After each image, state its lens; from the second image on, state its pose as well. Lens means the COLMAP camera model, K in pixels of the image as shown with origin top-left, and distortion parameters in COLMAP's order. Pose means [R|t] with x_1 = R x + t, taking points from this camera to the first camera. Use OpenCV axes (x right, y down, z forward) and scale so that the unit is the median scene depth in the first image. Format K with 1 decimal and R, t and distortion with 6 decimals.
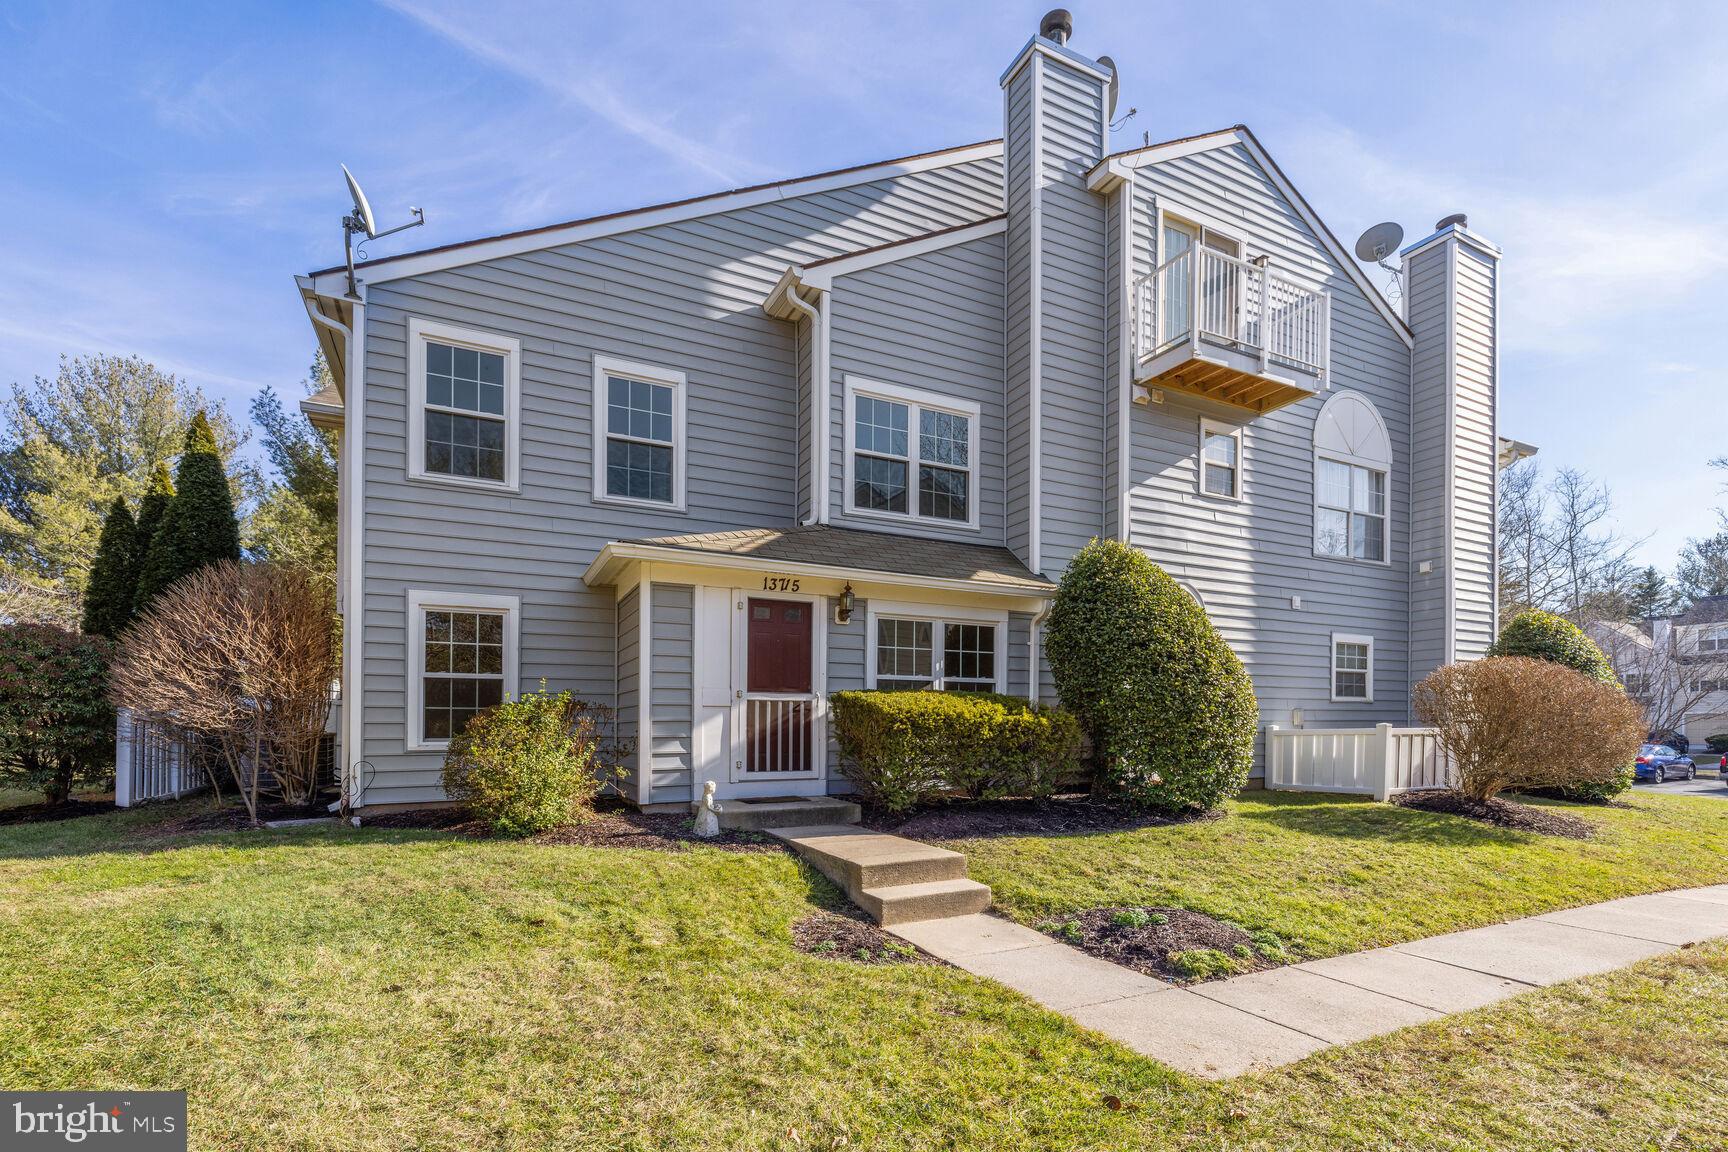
lens RADIAL K [[780.0, 0, 862.3], [0, 780.0, 746.6], [0, 0, 1]] dist [0.000466, 0.000357]
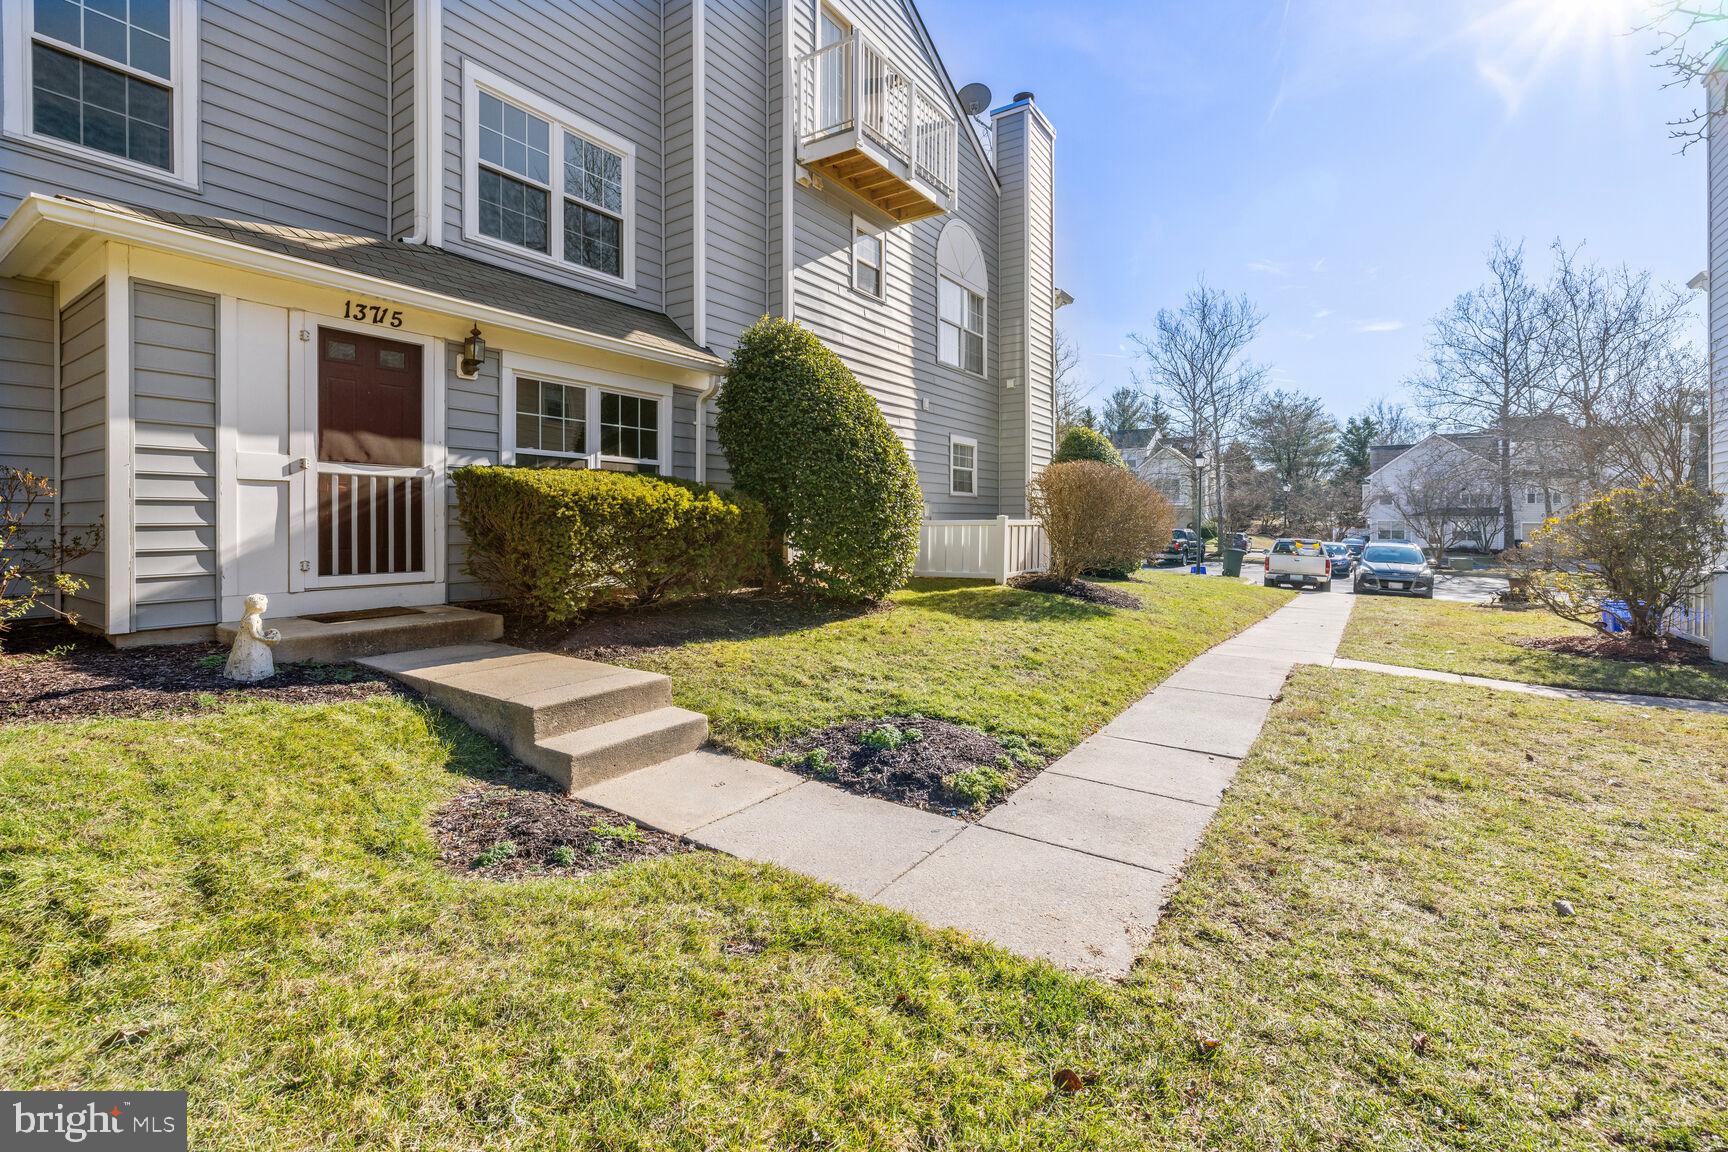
lens RADIAL K [[749.2, 0, 853.8], [0, 749.2, 541.9], [0, 0, 1]] dist [0.002374, -0.000132]
pose [[0.879135, -0.007749, 0.476510, -0.041829], [0.004468, 0.999958, 0.008019, -0.001077], [-0.476552, -0.004921, 0.879133, 0.164073]]
